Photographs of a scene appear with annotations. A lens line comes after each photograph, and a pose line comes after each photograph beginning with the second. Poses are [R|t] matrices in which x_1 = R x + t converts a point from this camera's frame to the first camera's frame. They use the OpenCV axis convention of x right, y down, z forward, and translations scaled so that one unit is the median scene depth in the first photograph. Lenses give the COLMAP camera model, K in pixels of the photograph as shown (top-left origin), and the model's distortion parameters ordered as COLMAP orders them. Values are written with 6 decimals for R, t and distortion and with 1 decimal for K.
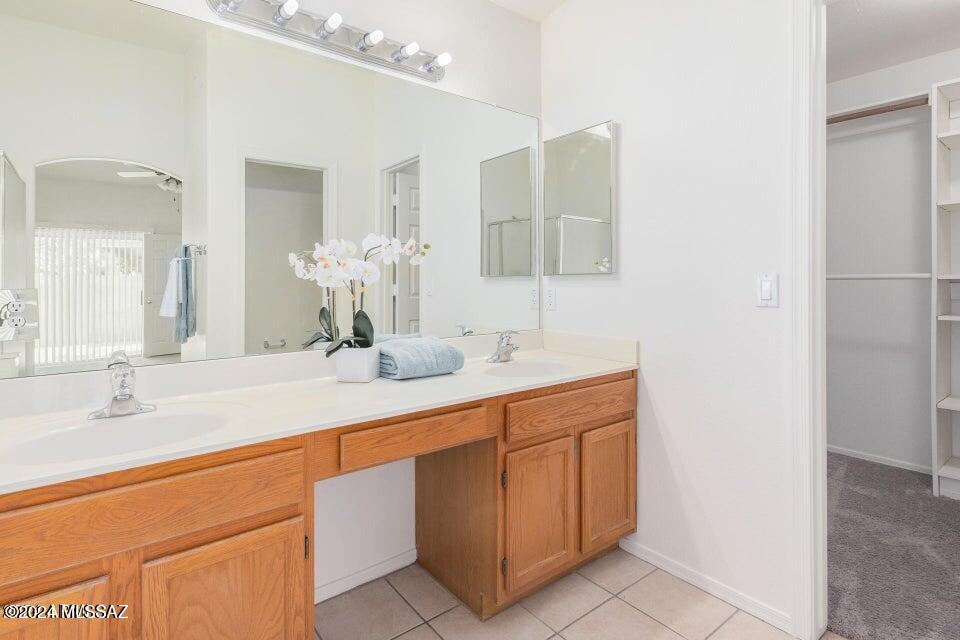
lens RADIAL K [[488.6, 0, 479.7], [0, 488.6, 281.5], [0, 0, 1]] dist [0.001494, -0.000543]
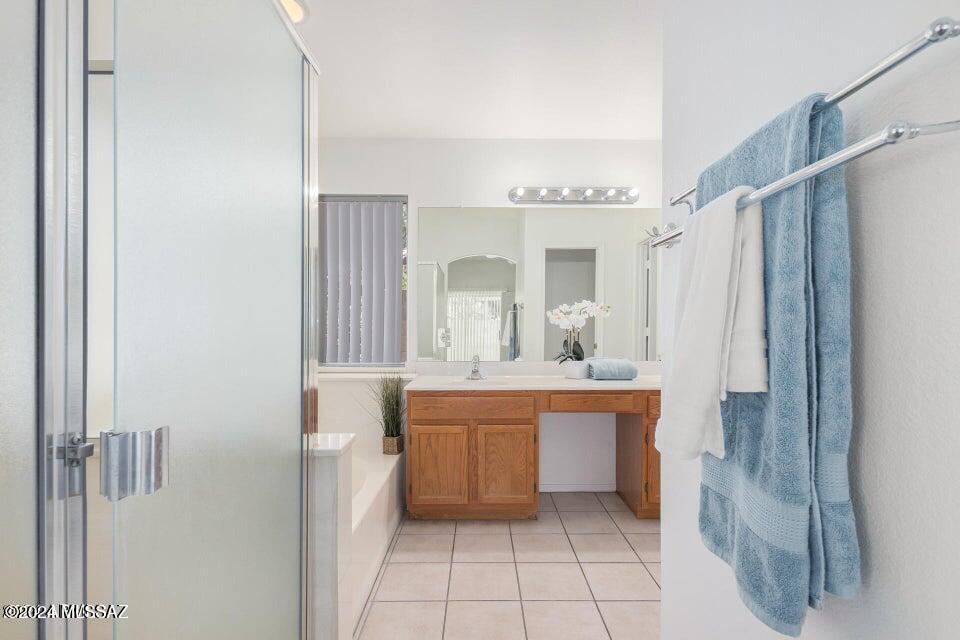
lens RADIAL K [[463.1, 0, 480.0], [0, 463.1, 320.0], [0, 0, 1]] dist [-0.001305, -0.000272]
pose [[0.787051, -0.002556, -0.616882, 0.551813], [-0.003614, 0.999955, -0.008753, -0.005845], [0.616877, 0.009118, 0.787007, -0.627248]]
